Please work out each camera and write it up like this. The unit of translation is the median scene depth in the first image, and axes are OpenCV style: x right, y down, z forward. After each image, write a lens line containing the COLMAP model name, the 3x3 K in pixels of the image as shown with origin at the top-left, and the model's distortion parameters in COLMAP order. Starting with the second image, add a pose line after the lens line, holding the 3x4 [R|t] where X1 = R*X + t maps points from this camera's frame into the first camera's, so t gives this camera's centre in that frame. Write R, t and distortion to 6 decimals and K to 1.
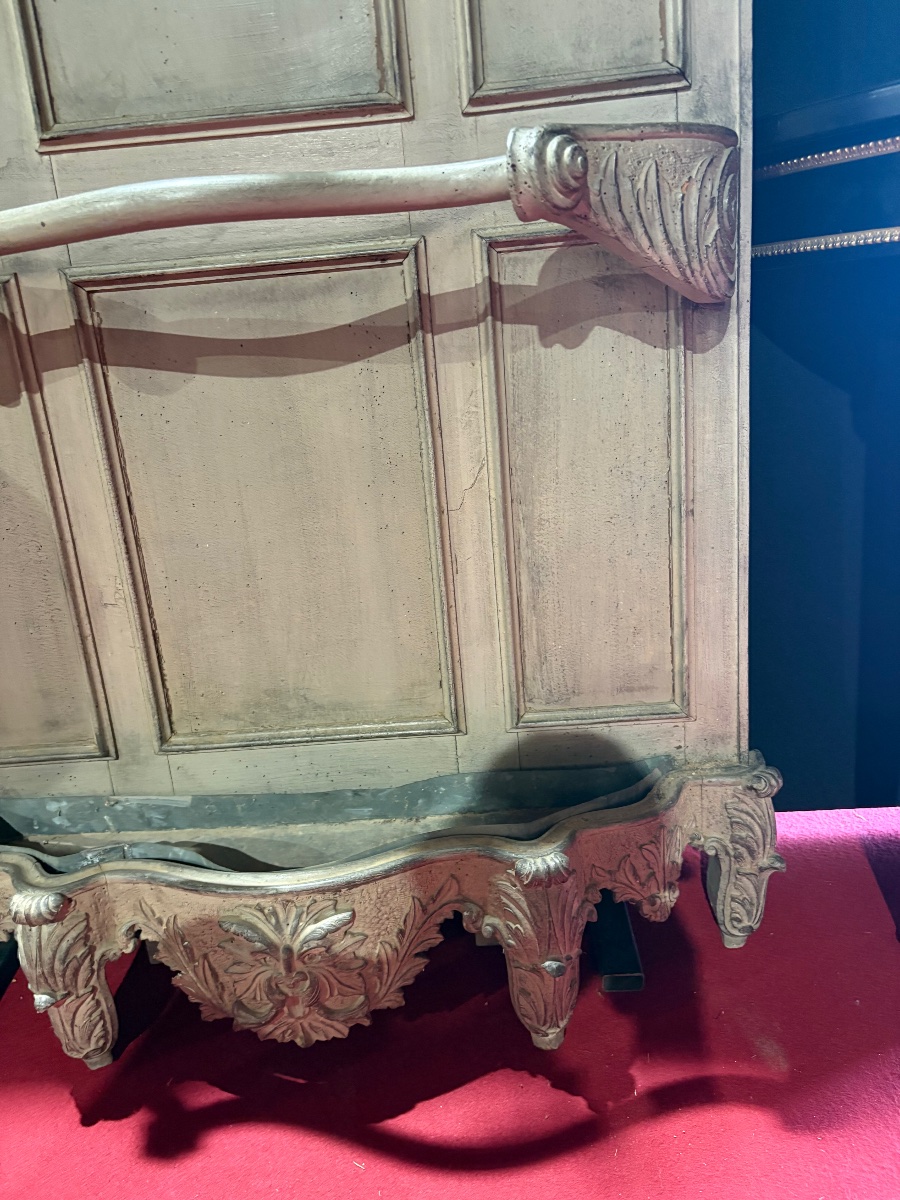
lens RADIAL K [[918.6, 0, 443.7], [0, 918.6, 602.2], [0, 0, 1]] dist [0.036485, -0.041390]
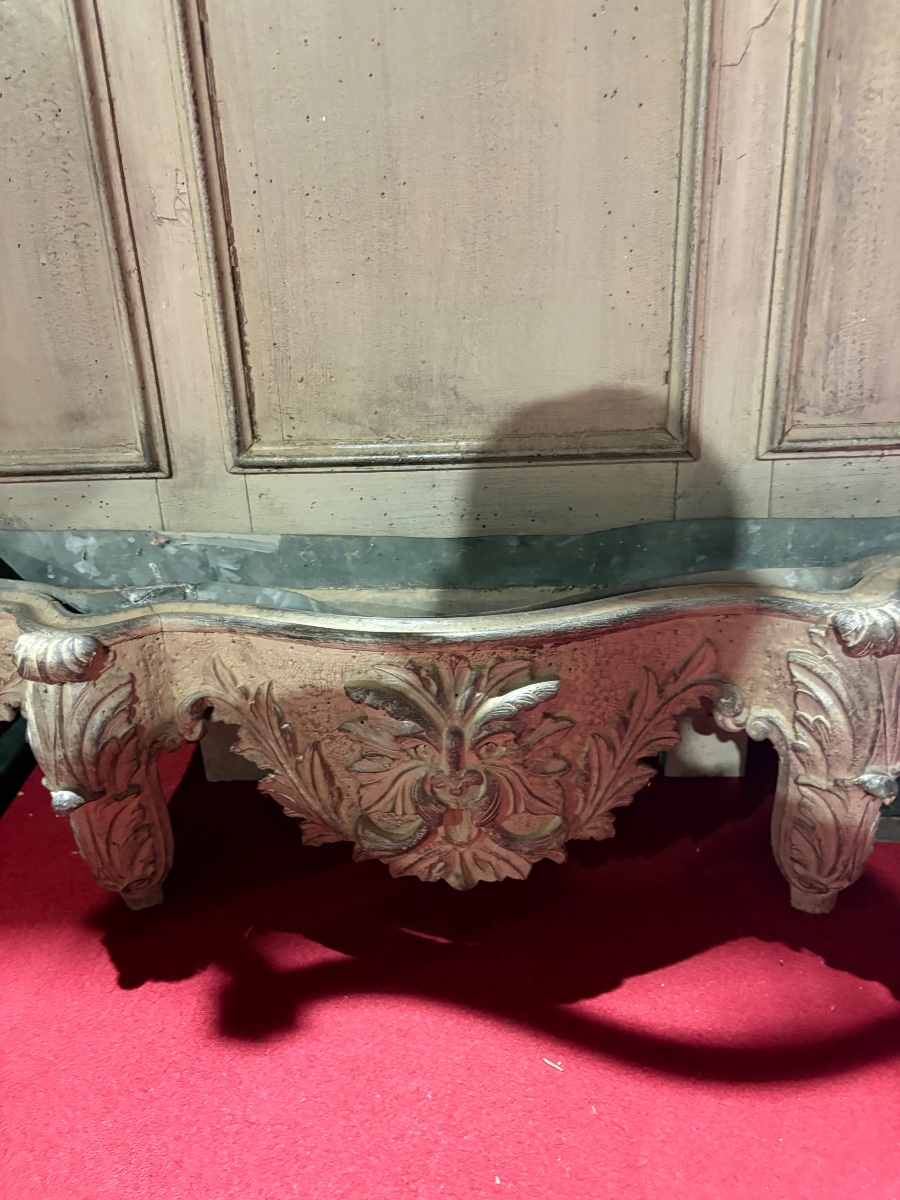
lens RADIAL K [[918.6, 0, 443.7], [0, 918.6, 602.2], [0, 0, 1]] dist [0.036485, -0.041390]
pose [[0.998937, 0.046061, -0.001882, -0.168608], [-0.045672, 0.994400, 0.095303, 0.213824], [0.006261, -0.095116, 0.995447, 0.363459]]
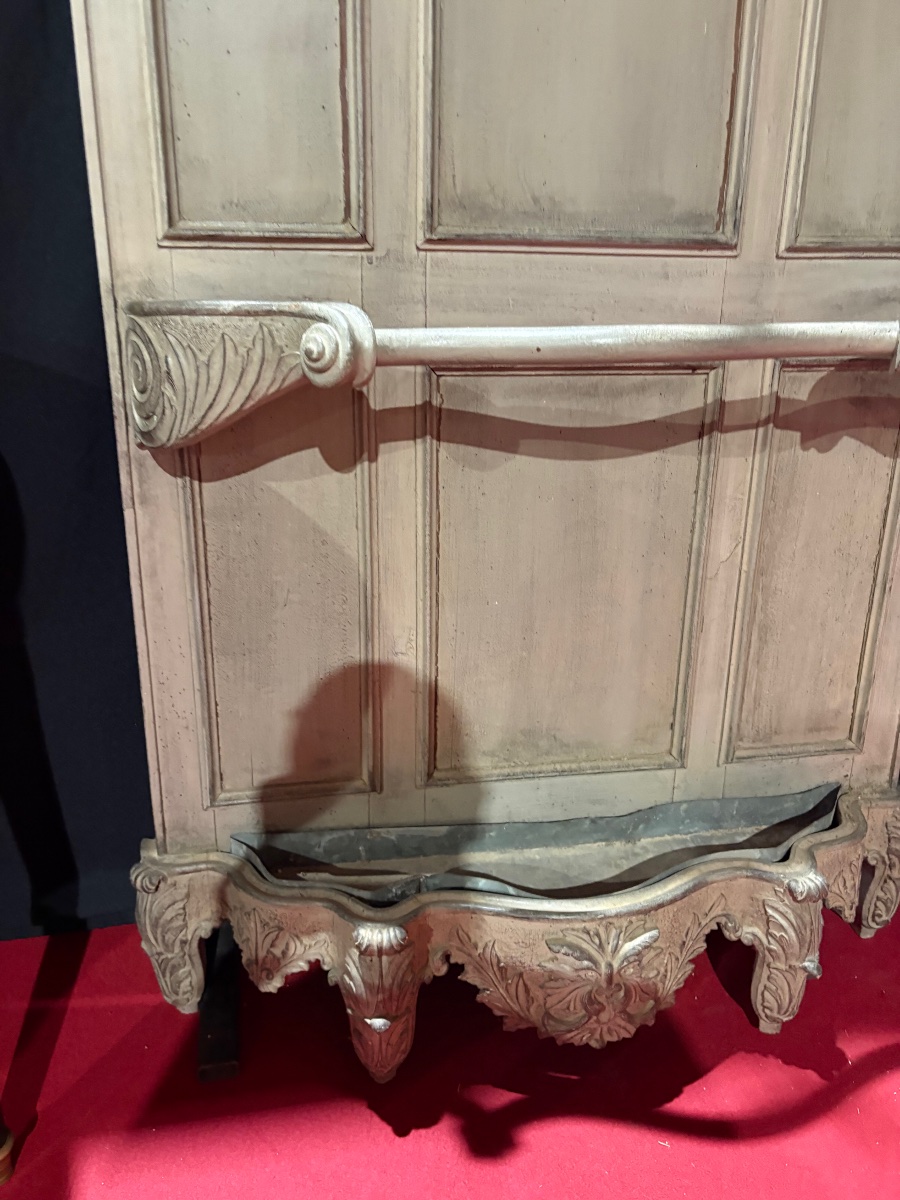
lens RADIAL K [[916.9, 0, 441.3], [0, 916.9, 594.0], [0, 0, 1]] dist [0.021601, -0.003615]
pose [[0.973977, 0.027105, 0.225020, -0.604494], [-0.030755, 0.999446, 0.012728, -0.089733], [-0.224551, -0.019317, 0.974271, -0.060639]]
